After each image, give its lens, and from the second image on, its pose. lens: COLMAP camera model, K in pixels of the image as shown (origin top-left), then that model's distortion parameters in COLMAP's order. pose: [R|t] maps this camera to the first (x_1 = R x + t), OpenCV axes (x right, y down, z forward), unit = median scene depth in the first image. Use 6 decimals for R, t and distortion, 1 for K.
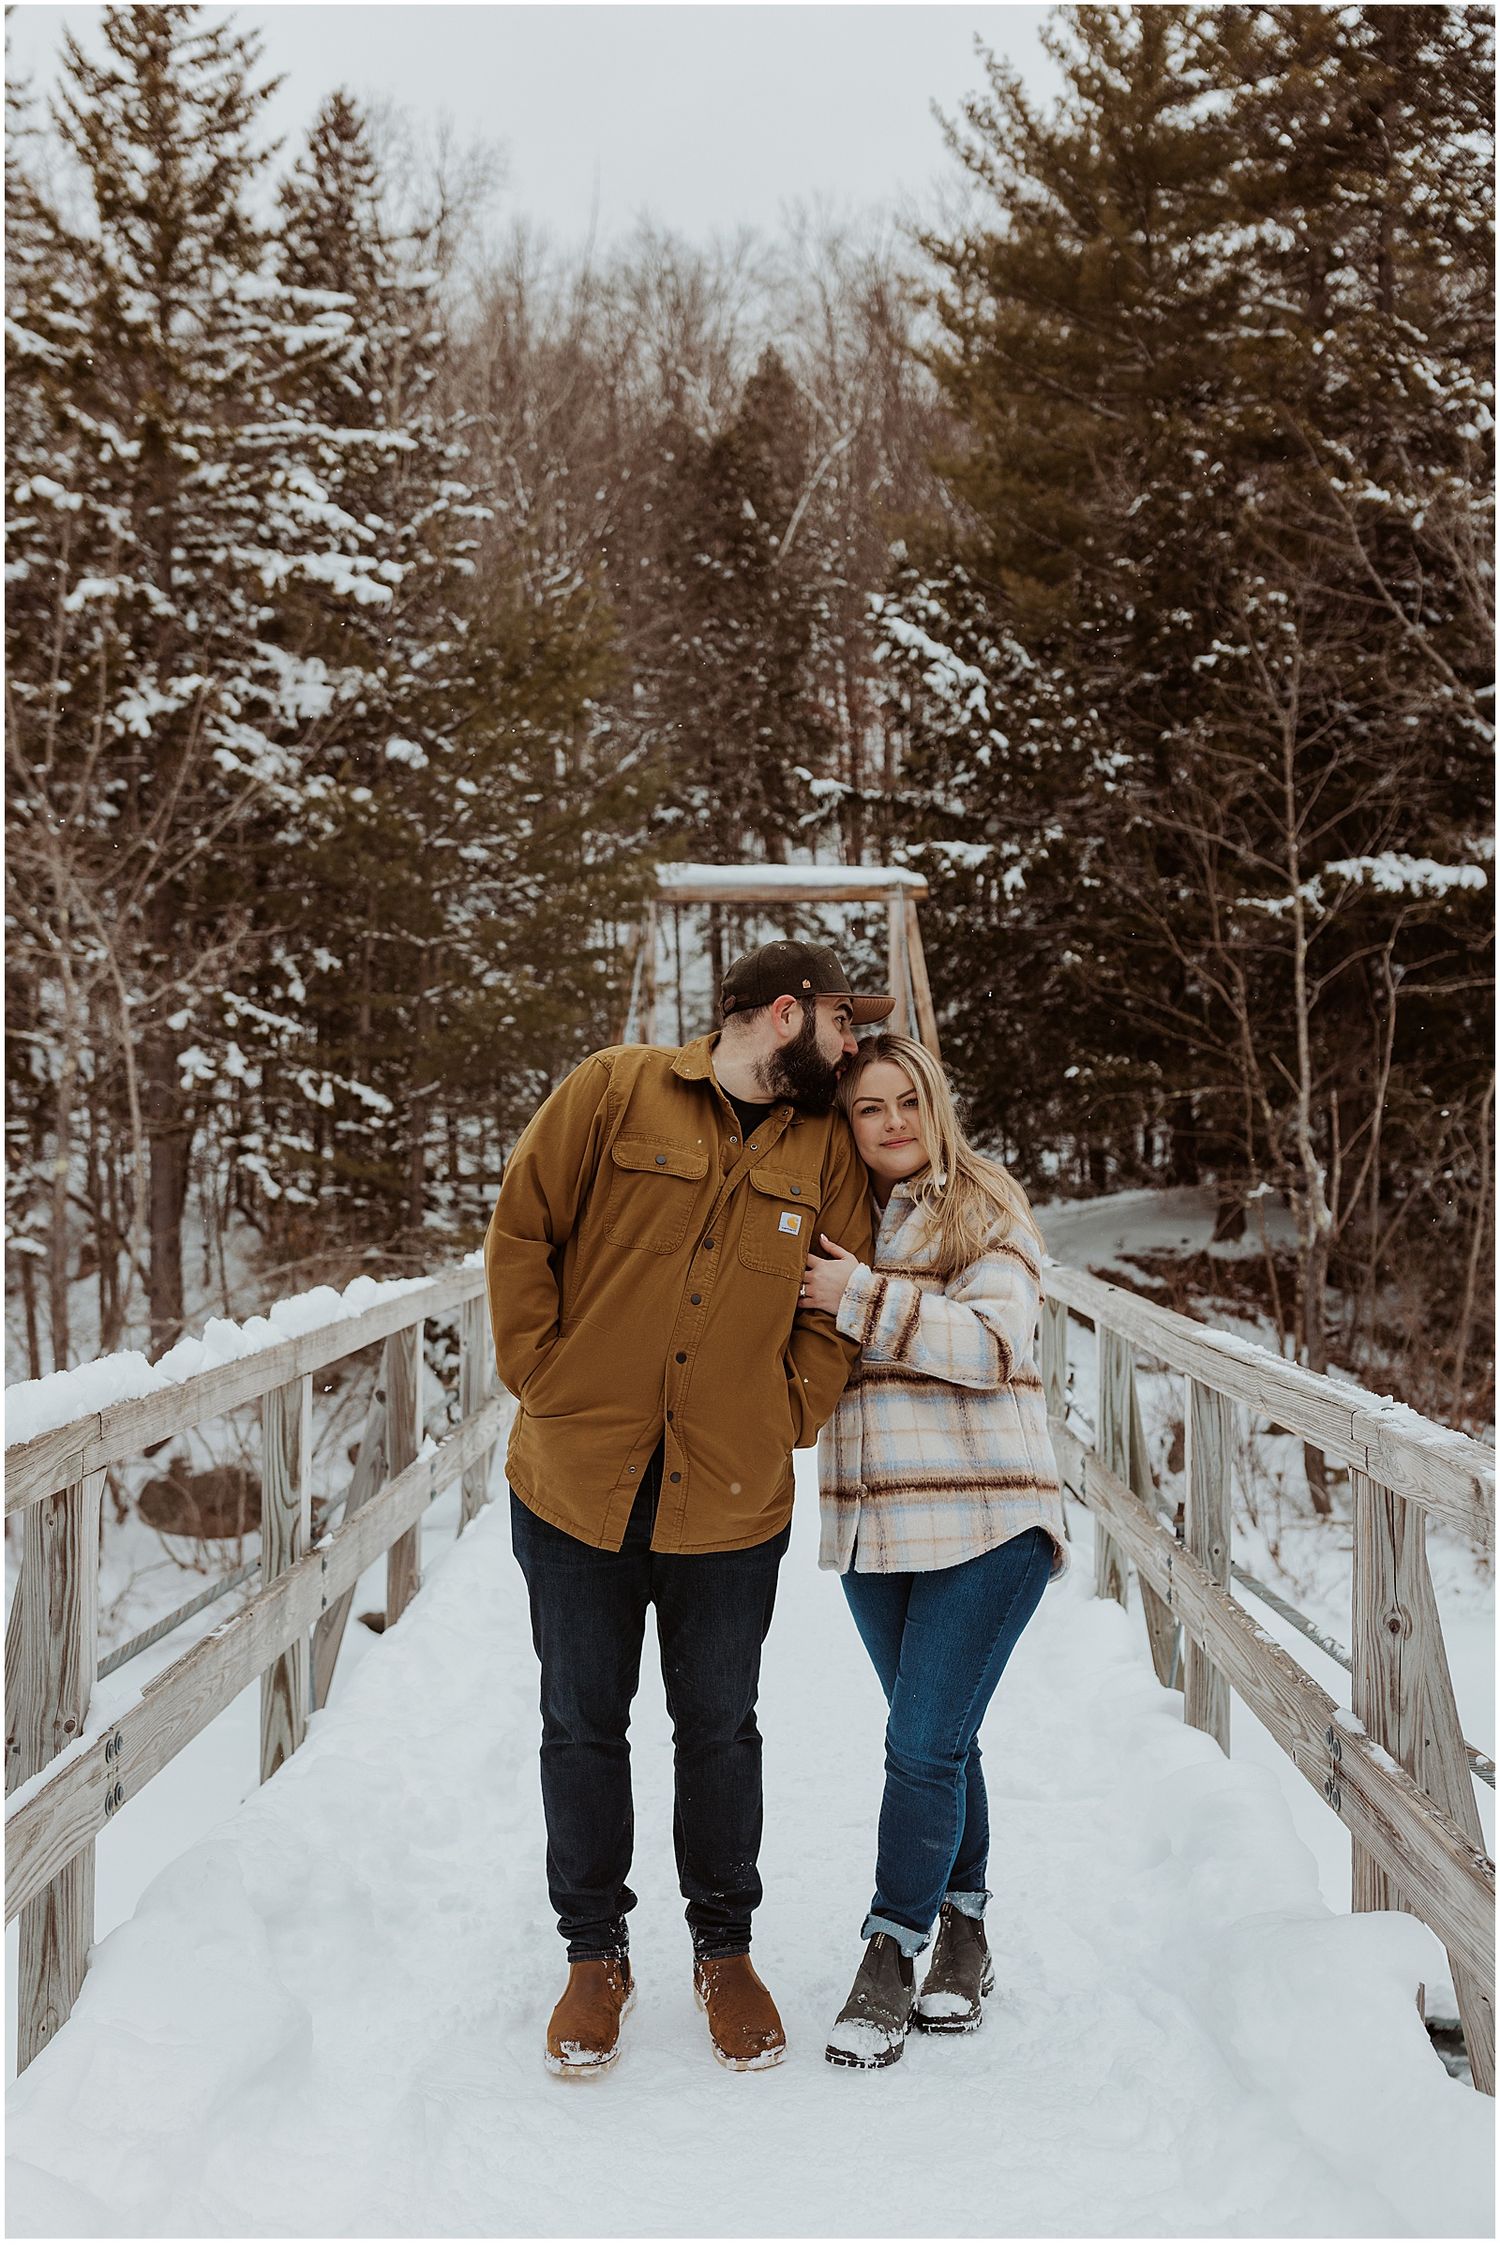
lens RADIAL K [[2195.8, 0, 802.1], [0, 2195.8, 1125.2], [0, 0, 1]] dist [0.008589, -0.023352]
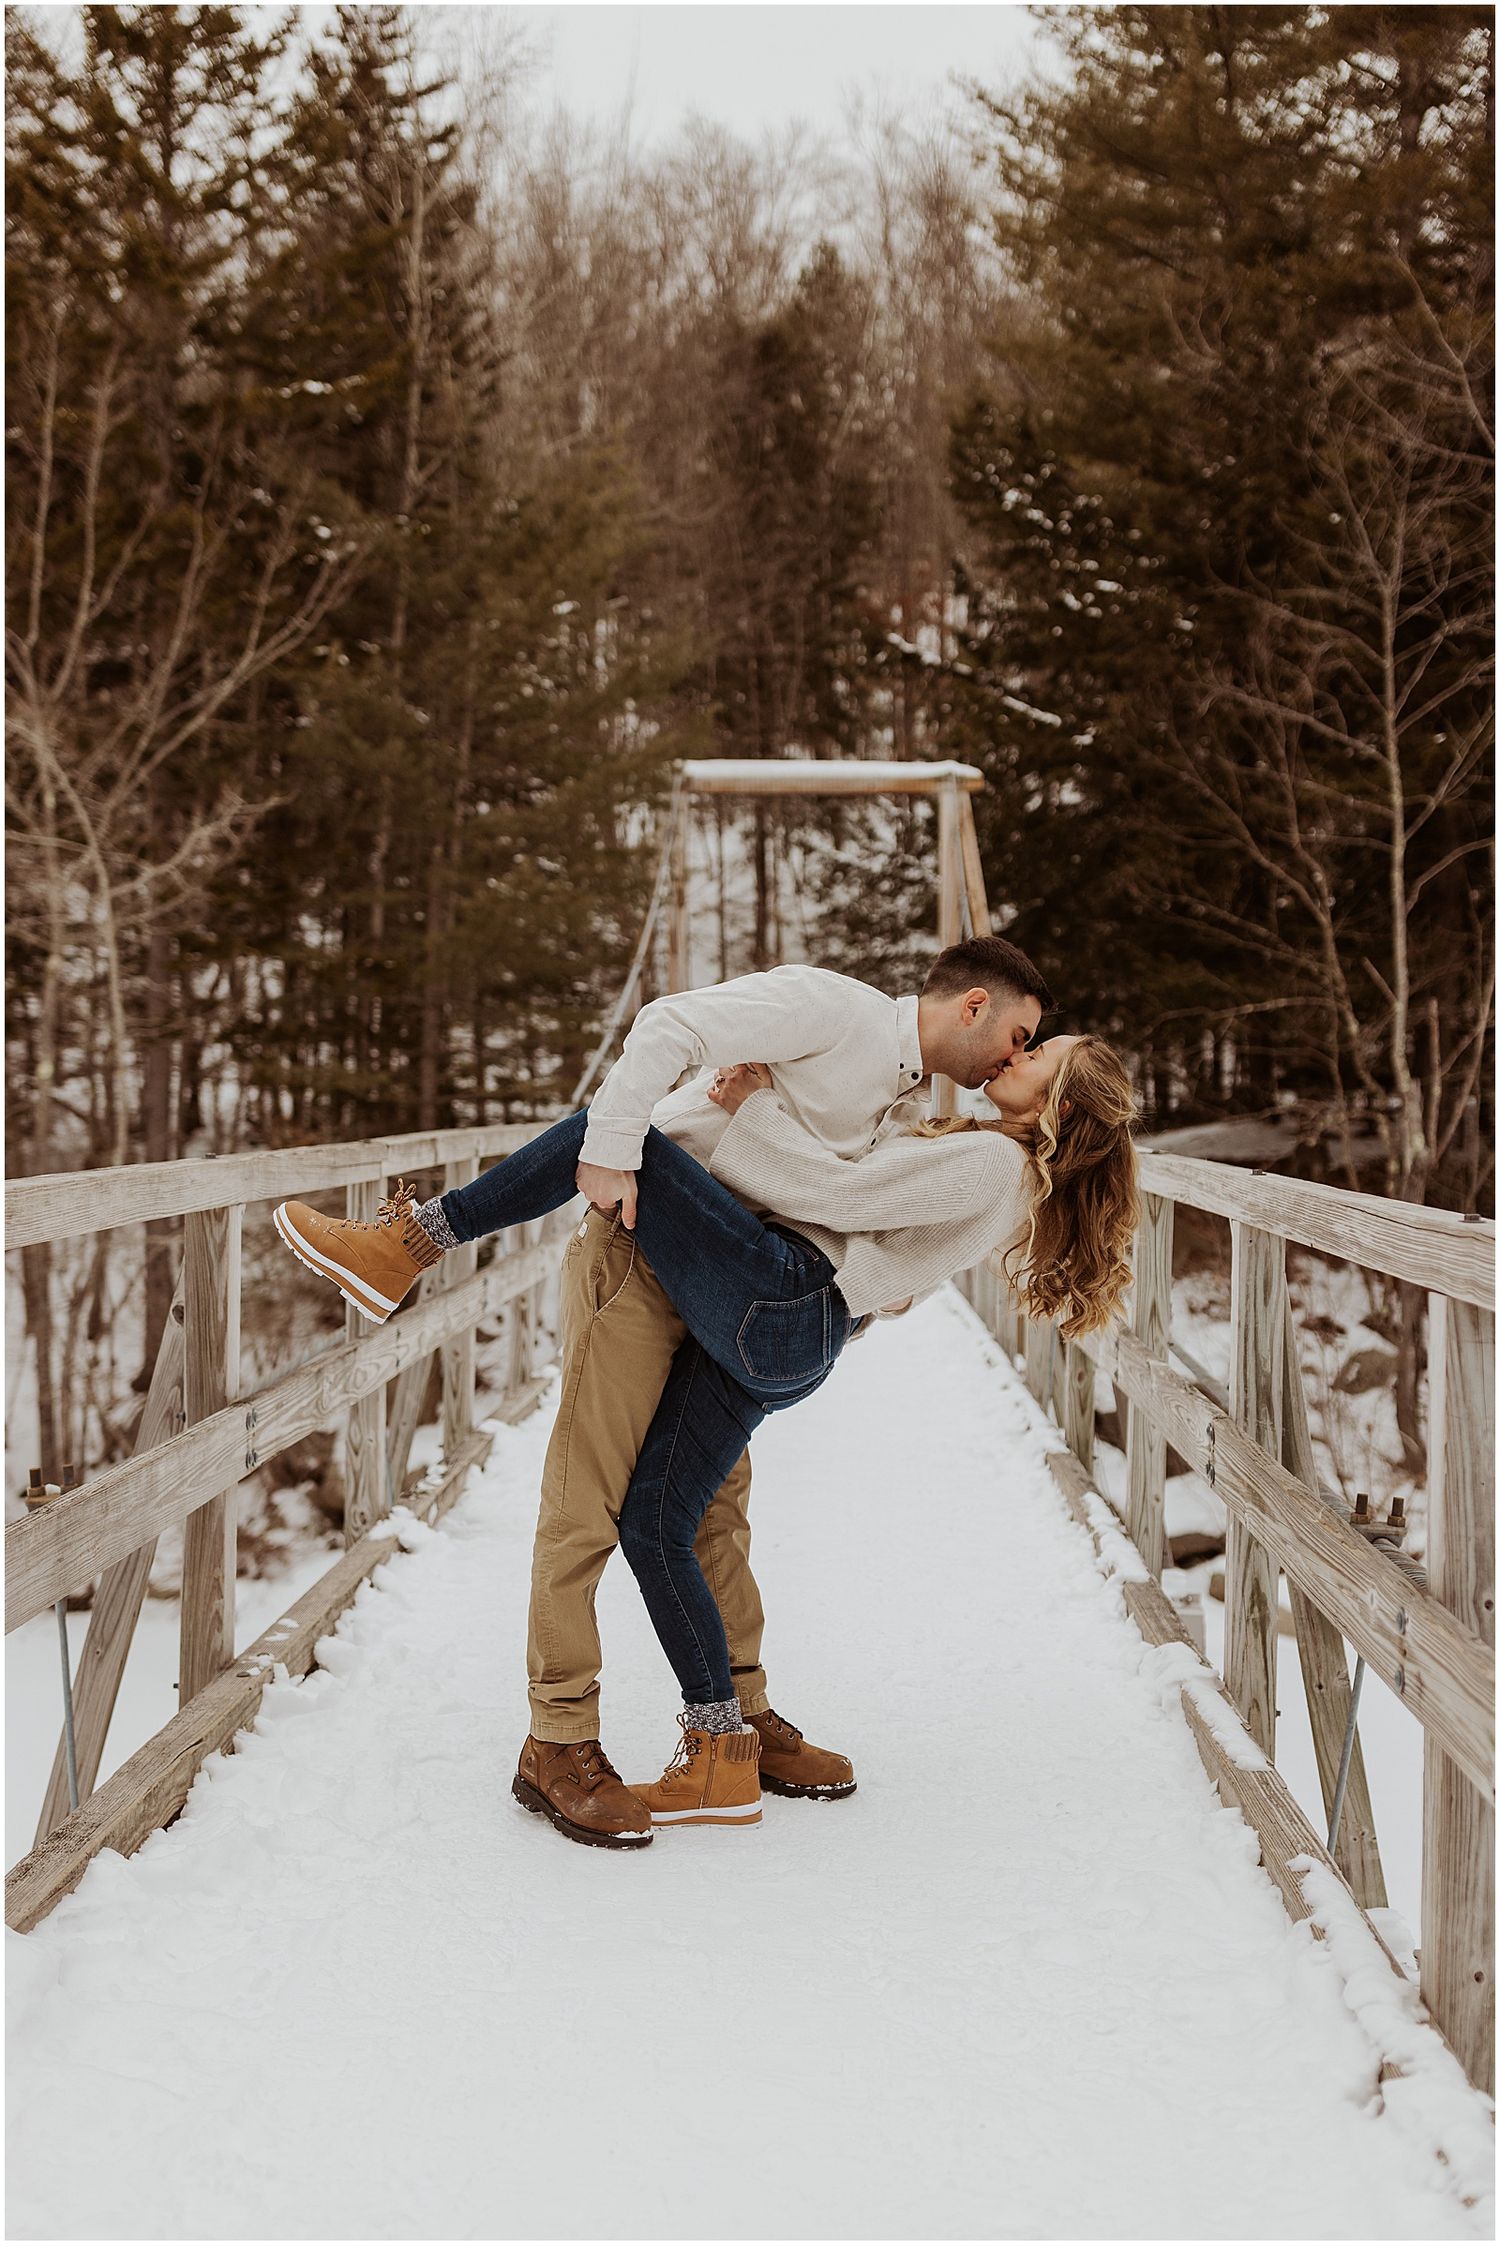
lens RADIAL K [[2216.1, 0, 716.8], [0, 2216.1, 1127.4], [0, 0, 1]] dist [0.001904, 0.004138]
pose [[0.998122, 0.010006, -0.060438, 0.004143], [-0.008128, 0.999479, 0.031249, 0.009174], [0.060719, -0.030699, 0.997683, 0.069453]]
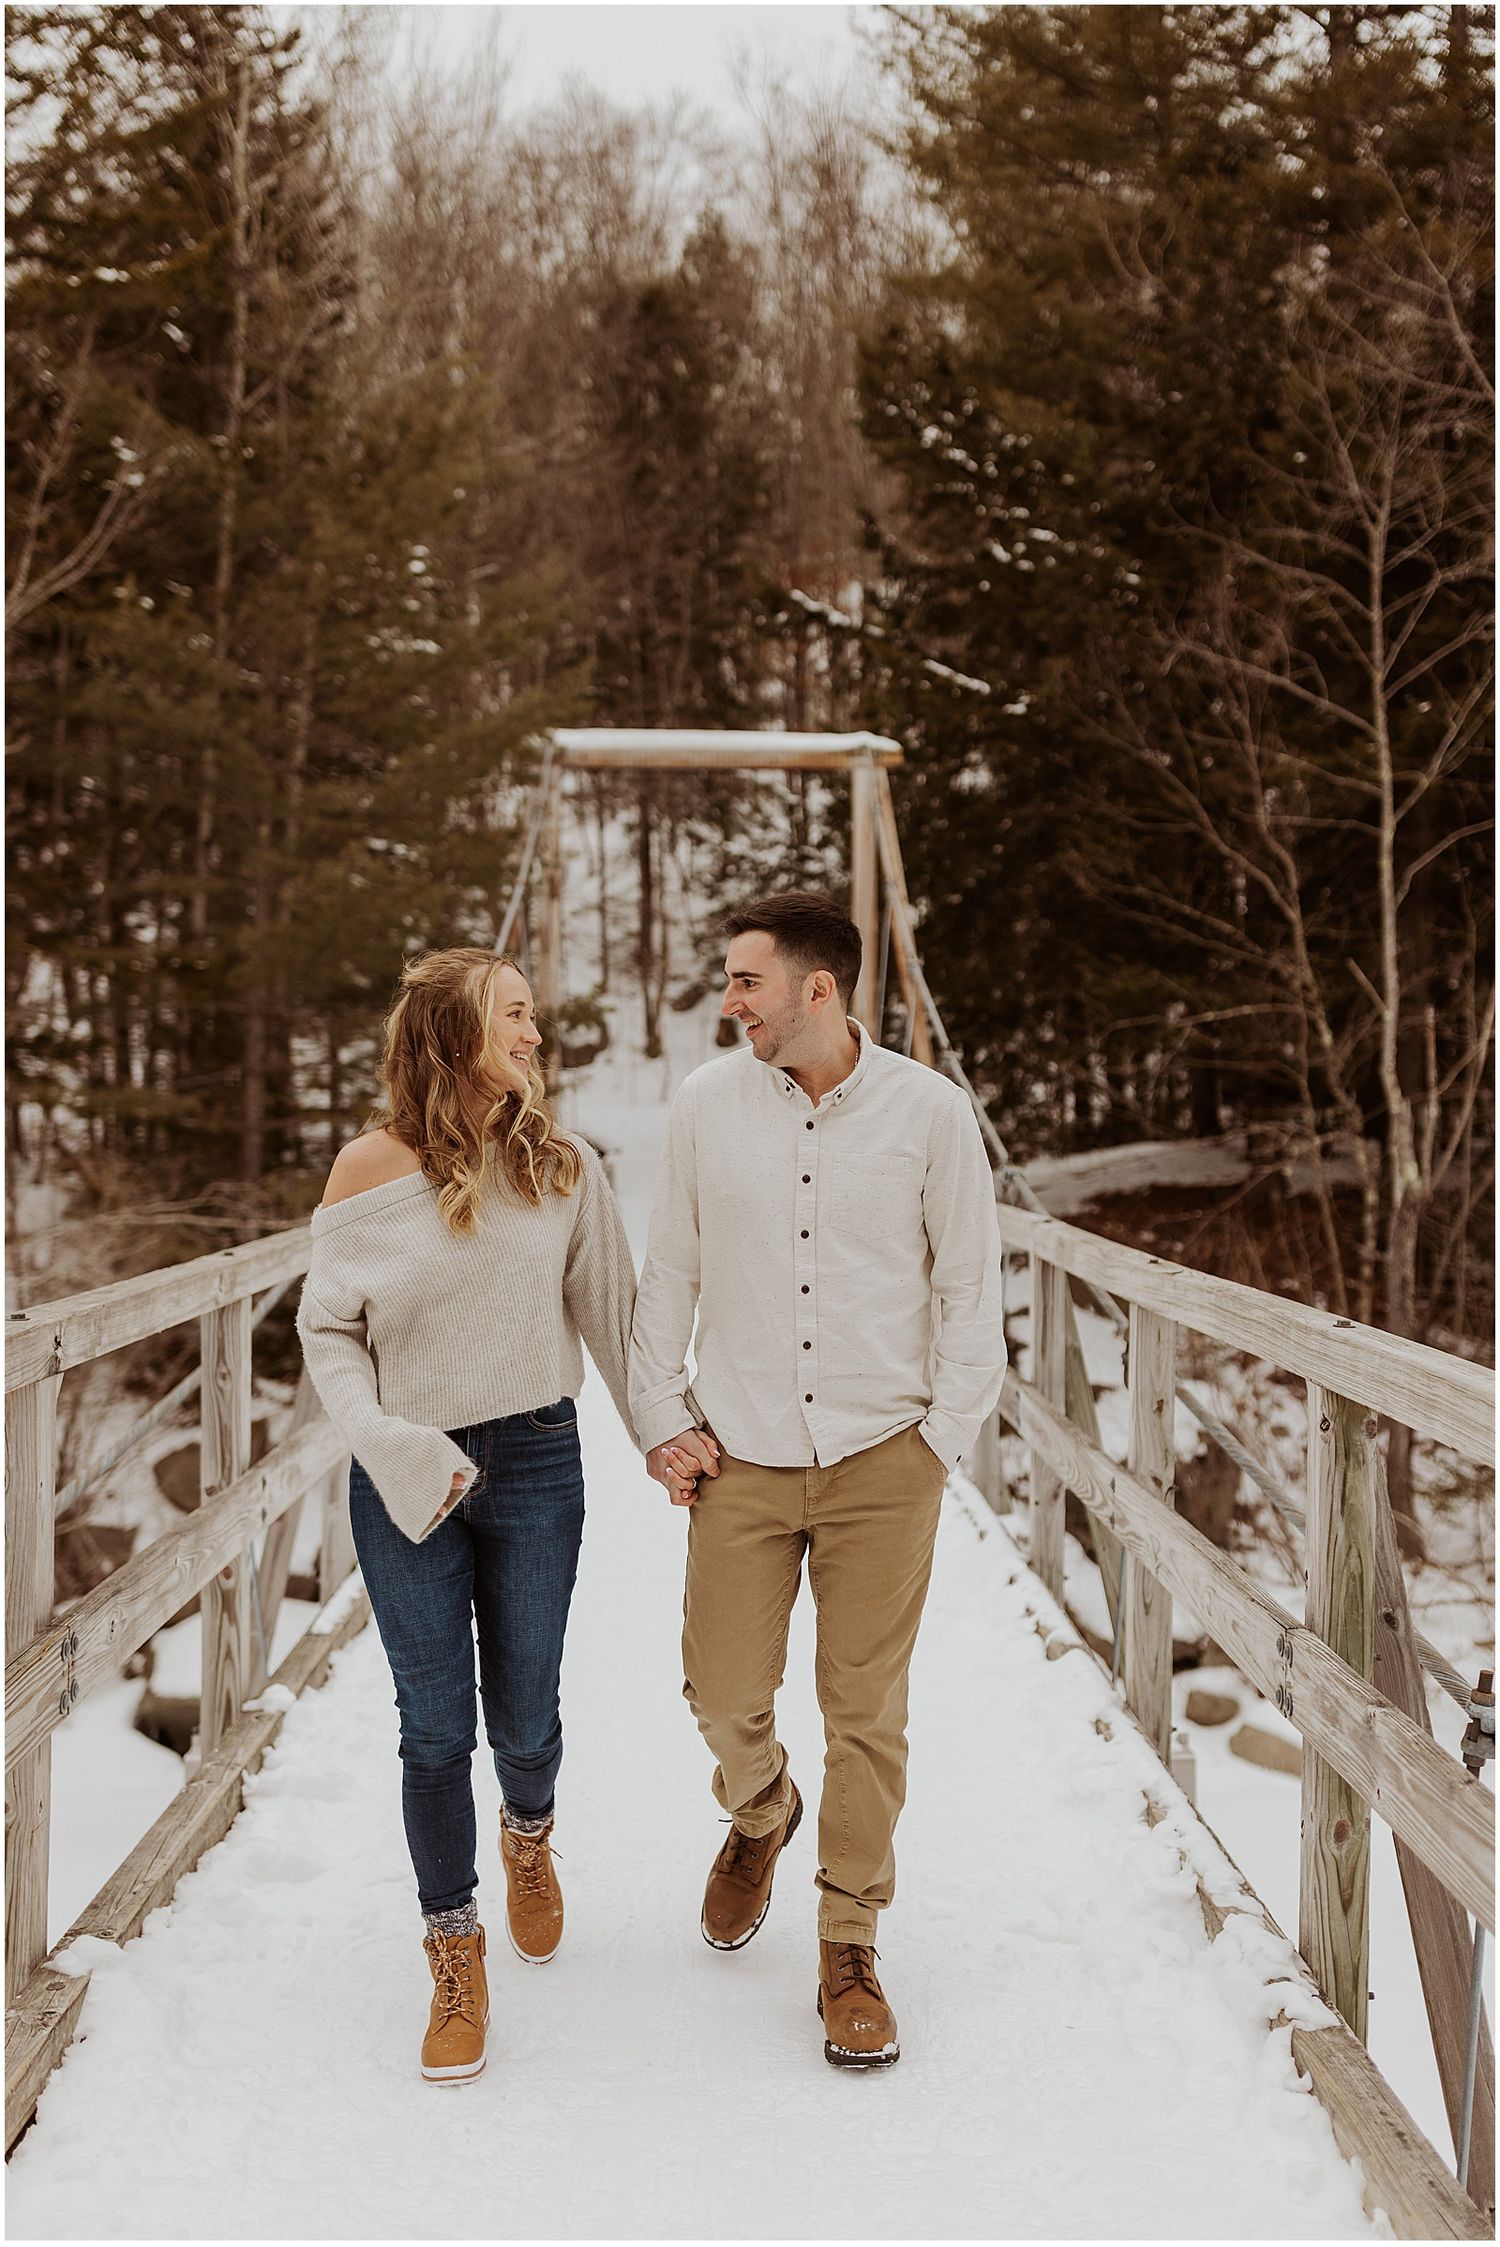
lens RADIAL K [[2253.7, 0, 748.1], [0, 2253.7, 1076.1], [0, 0, 1]] dist [0.013040, -0.003893]
pose [[0.999978, 0.004681, 0.004796, -0.001706], [-0.004710, 0.999971, 0.006043, 0.004104], [-0.004767, -0.006065, 0.999970, 0.189026]]
